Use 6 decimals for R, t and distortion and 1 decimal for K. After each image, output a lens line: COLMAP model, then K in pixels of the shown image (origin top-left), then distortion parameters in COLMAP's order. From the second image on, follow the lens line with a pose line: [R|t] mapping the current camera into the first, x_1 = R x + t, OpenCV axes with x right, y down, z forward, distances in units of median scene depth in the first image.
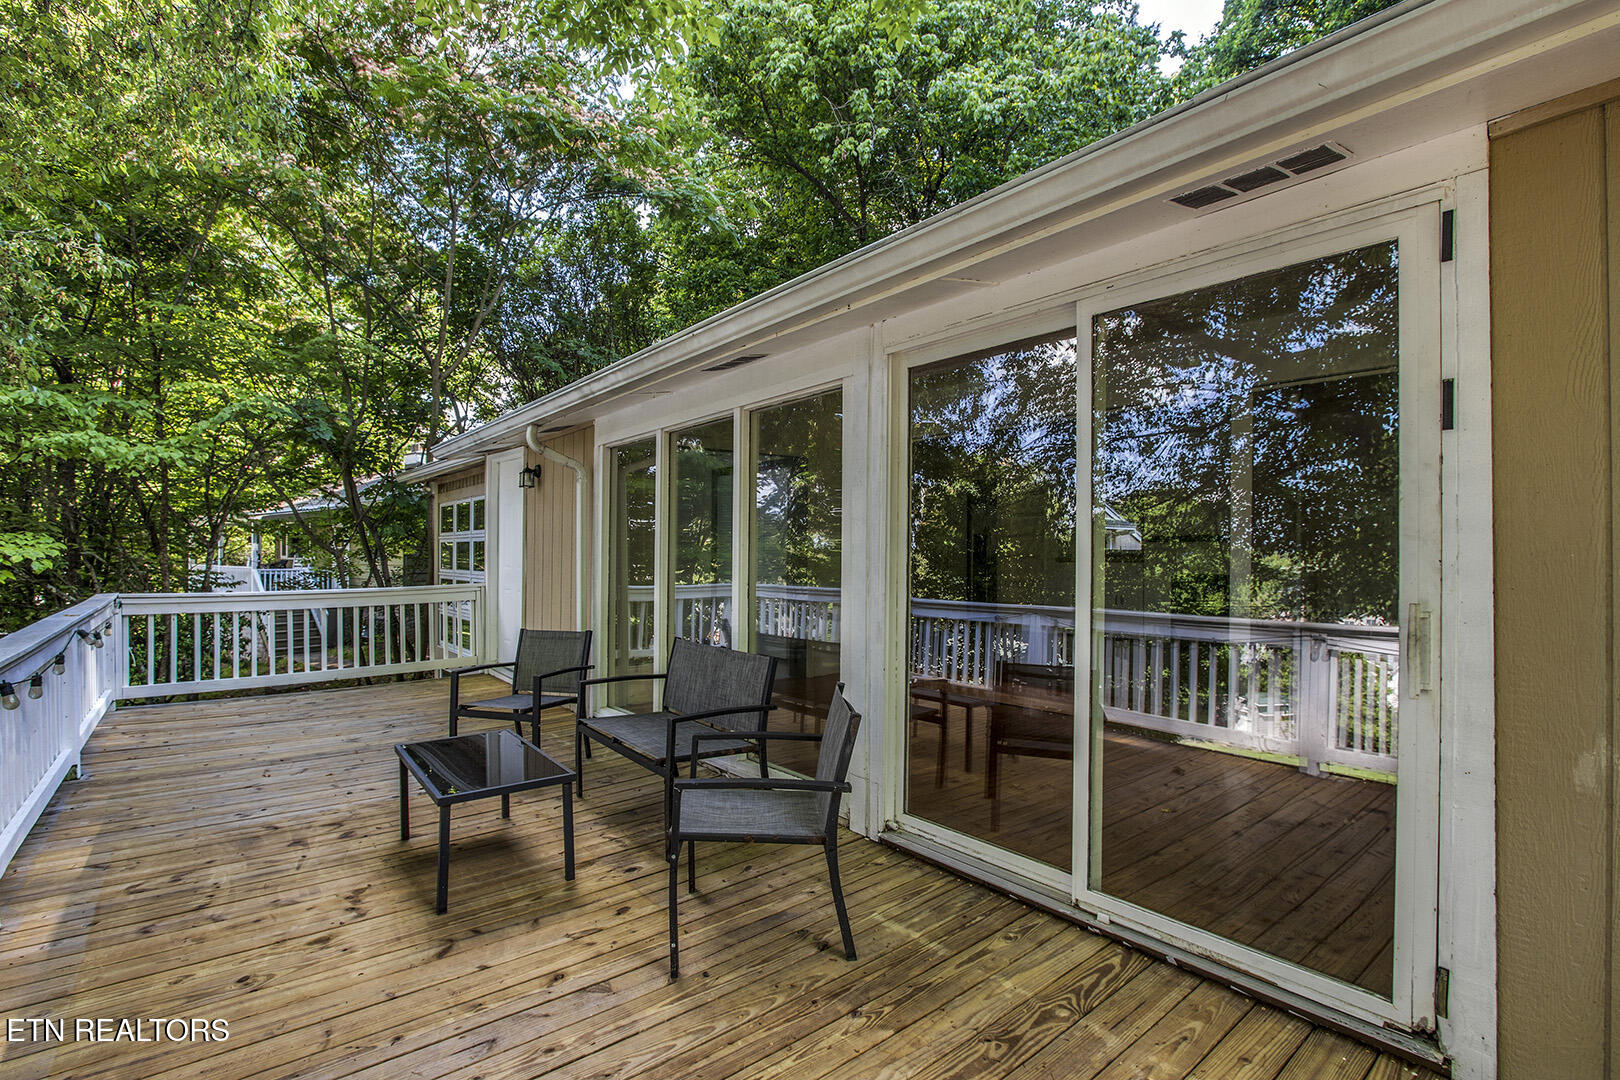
lens RADIAL K [[749.2, 0, 810.5], [0, 749.2, 551.6], [0, 0, 1]] dist [-0.023356, -0.000058]
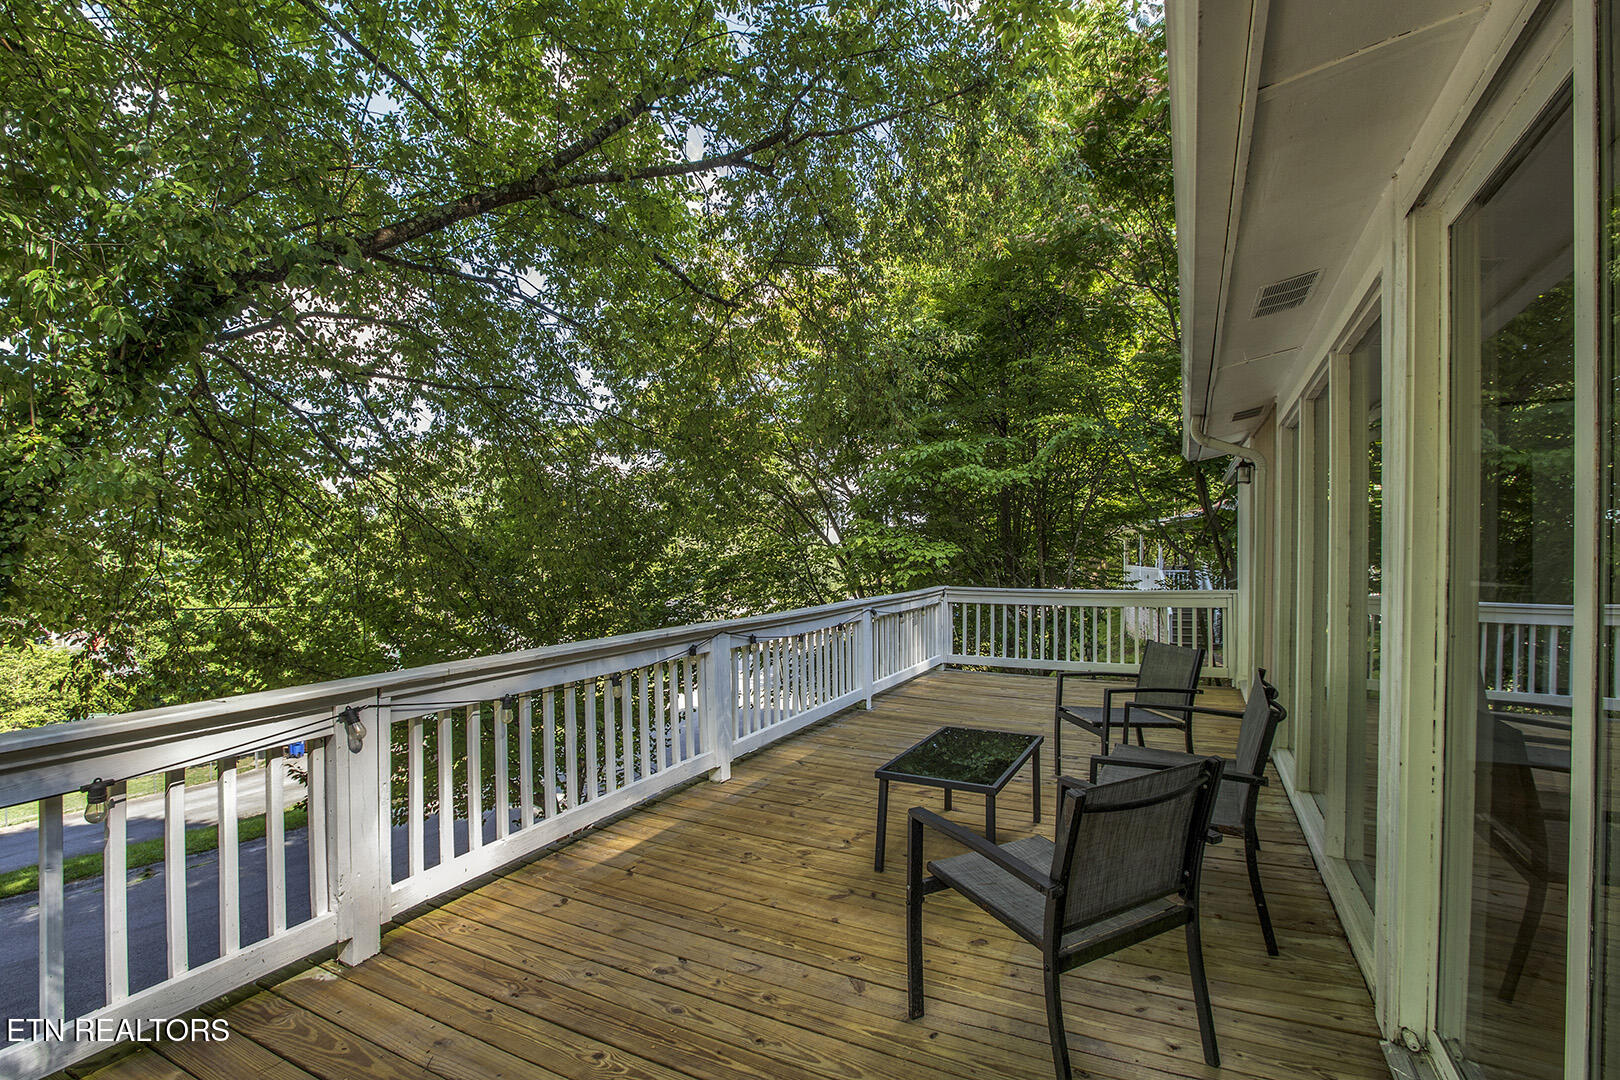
lens RADIAL K [[749.2, 0, 810.5], [0, 749.2, 551.6], [0, 0, 1]] dist [-0.023356, -0.000058]
pose [[0.407419, -0.003443, -0.913235, 0.304067], [-0.000337, 0.999992, -0.003921, -0.001606], [0.913241, 0.001905, 0.407415, 0.254212]]
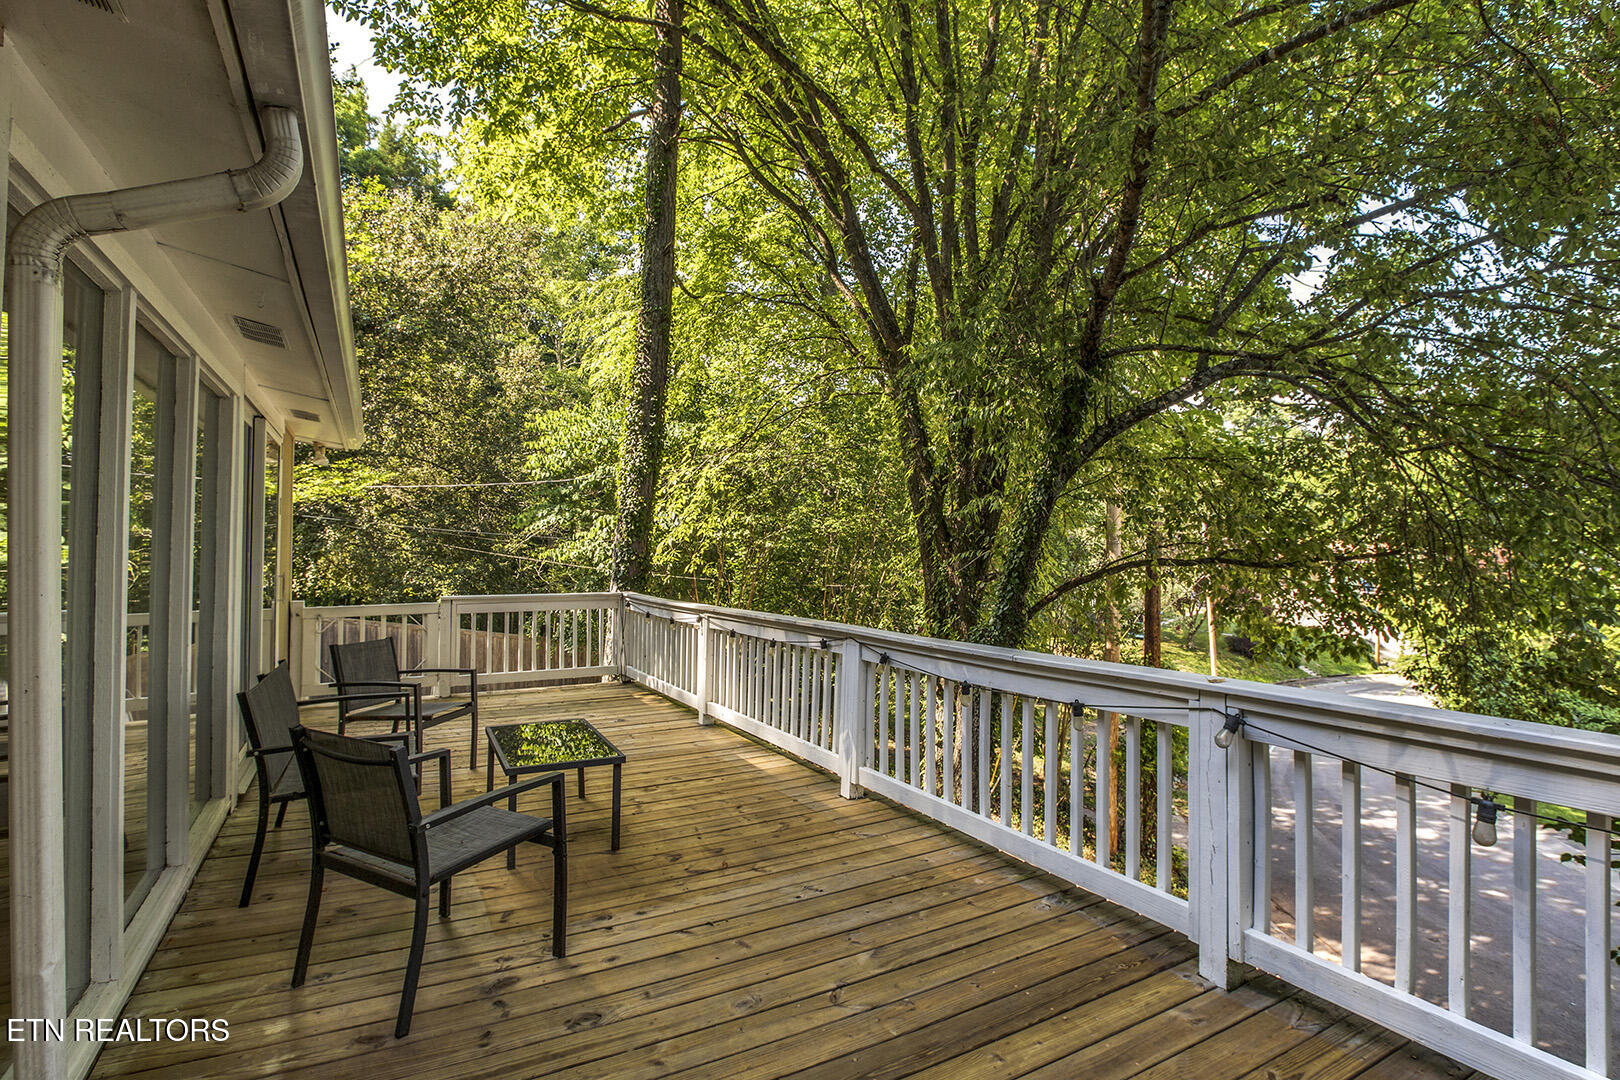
lens RADIAL K [[749.2, 0, 810.5], [0, 749.2, 551.6], [0, 0, 1]] dist [-0.023356, -0.000058]
pose [[-0.986141, -0.012681, 0.165427, -0.723825], [-0.015472, 0.999759, -0.015595, 0.019165], [-0.165189, -0.017938, -0.986099, 1.416572]]
